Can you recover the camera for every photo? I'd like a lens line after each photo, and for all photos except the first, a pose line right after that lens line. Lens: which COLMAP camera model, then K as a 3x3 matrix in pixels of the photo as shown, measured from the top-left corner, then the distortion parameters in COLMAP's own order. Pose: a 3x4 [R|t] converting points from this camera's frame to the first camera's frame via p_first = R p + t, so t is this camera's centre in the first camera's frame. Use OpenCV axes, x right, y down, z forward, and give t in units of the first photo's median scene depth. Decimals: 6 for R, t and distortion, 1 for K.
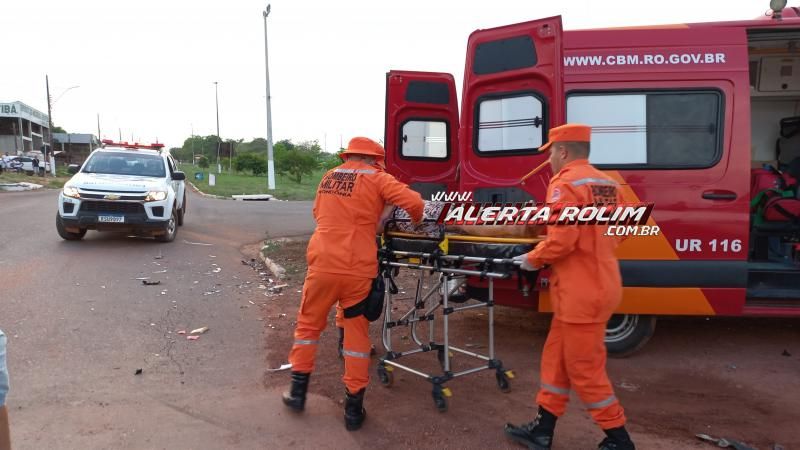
lens RADIAL K [[633.5, 0, 400.6], [0, 633.5, 244.2], [0, 0, 1]] dist [0.067587, -0.076828]
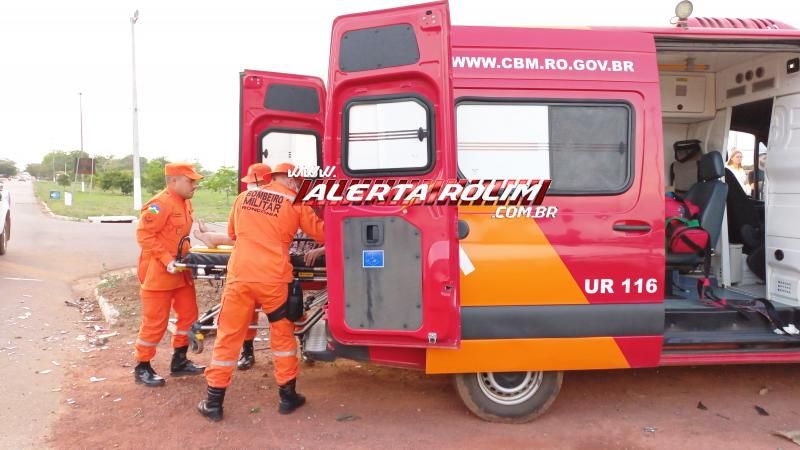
lens RADIAL K [[587.3, 0, 399.3], [0, 587.3, 239.2], [0, 0, 1]] dist [0.043987, -0.010309]
pose [[0.985872, -0.003211, 0.167472, 0.062697], [0.008882, 0.999412, -0.033125, -0.035860], [-0.167267, 0.034144, 0.985320, 0.278348]]
